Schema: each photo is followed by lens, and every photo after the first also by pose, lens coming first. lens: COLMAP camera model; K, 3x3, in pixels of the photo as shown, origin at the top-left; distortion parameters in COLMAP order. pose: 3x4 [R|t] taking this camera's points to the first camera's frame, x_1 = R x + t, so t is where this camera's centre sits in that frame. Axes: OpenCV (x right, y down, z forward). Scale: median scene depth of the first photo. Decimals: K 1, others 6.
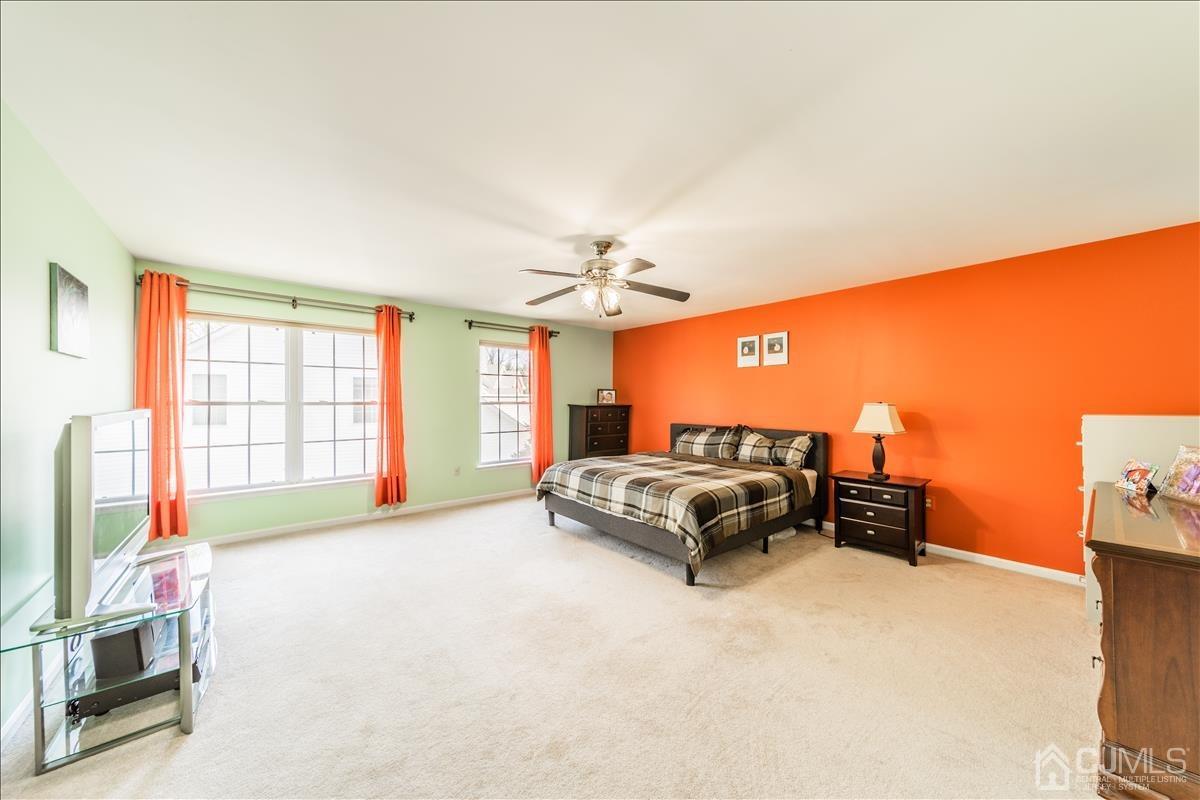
lens RADIAL K [[419.0, 0, 603.4], [0, 419.0, 401.6], [0, 0, 1]] dist [0.002465, -0.000196]
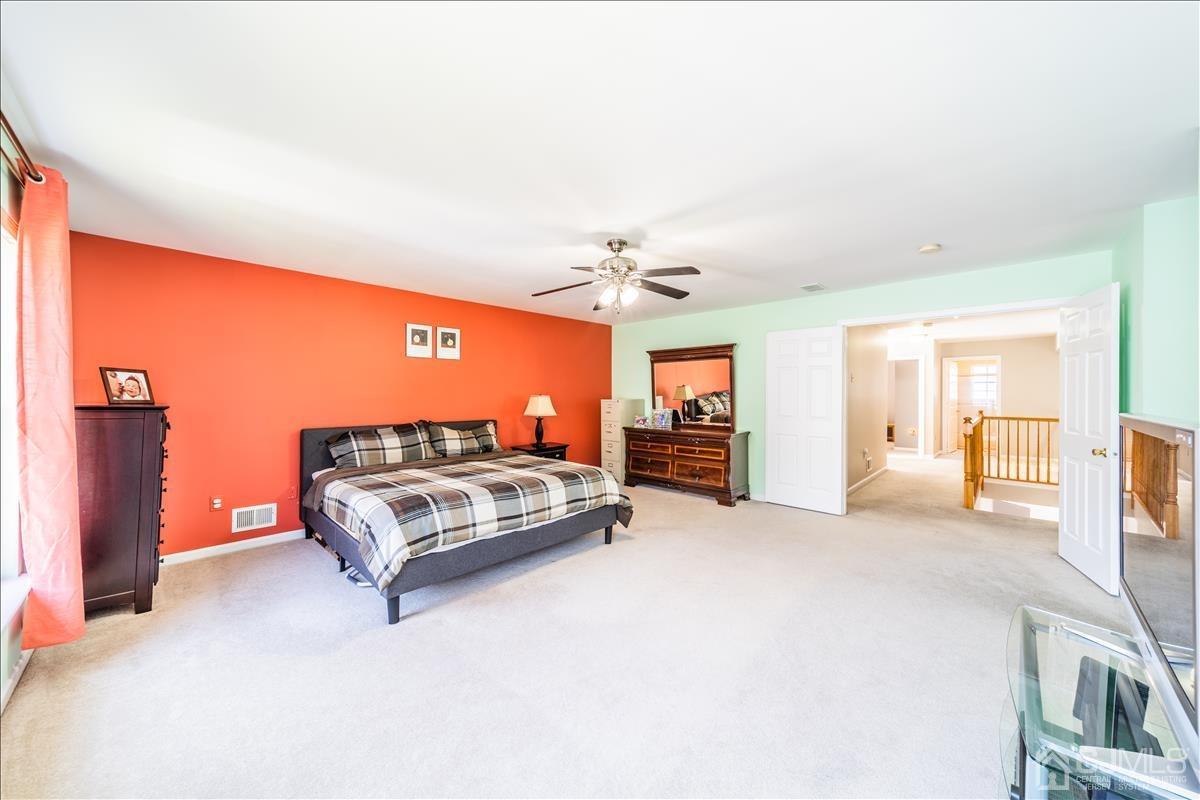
lens RADIAL K [[419.0, 0, 604.0], [0, 419.0, 391.9], [0, 0, 1]] dist [0.002465, -0.000196]
pose [[-0.106293, -0.000026, 0.994335, -0.706207], [0.000324, 1.000000, 0.000061, -0.006974], [-0.994335, 0.000329, -0.106293, 0.789933]]
